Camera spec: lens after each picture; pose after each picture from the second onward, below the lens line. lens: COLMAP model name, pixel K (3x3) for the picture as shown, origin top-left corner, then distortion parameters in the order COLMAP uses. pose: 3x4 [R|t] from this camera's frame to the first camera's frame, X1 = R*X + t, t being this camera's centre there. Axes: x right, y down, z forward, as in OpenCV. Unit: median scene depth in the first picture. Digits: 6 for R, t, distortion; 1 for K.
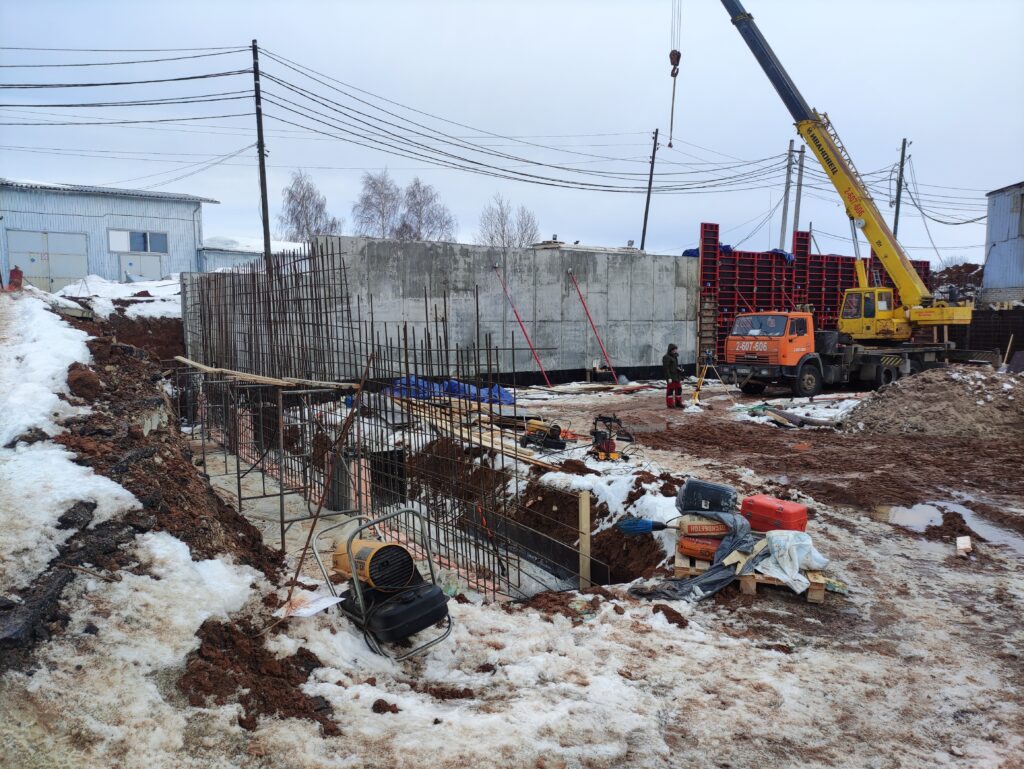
lens RADIAL K [[737.6, 0, 511.7], [0, 737.6, 385.8], [0, 0, 1]] dist [0.052924, -0.036628]
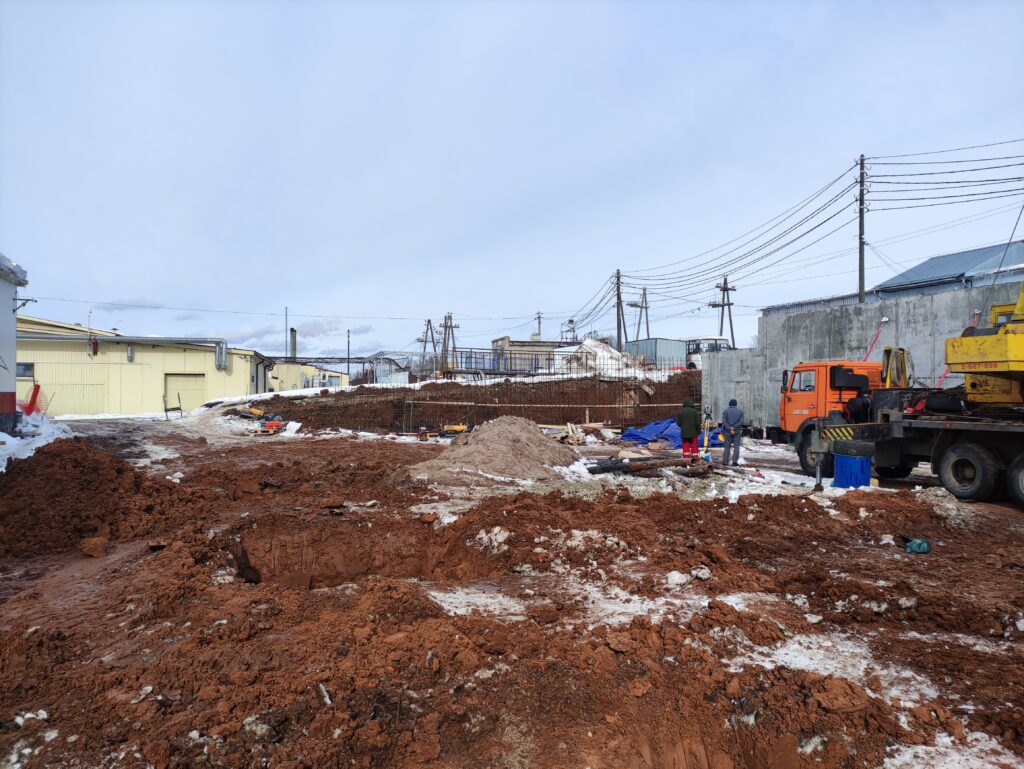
lens RADIAL K [[737.6, 0, 510.7], [0, 737.6, 387.7], [0, 0, 1]] dist [0.052924, -0.036628]
pose [[-0.191506, -0.002800, -0.981487, 1.021325], [-0.083320, 0.996433, 0.013415, -0.050369], [0.977948, 0.084347, -0.191056, 0.734207]]
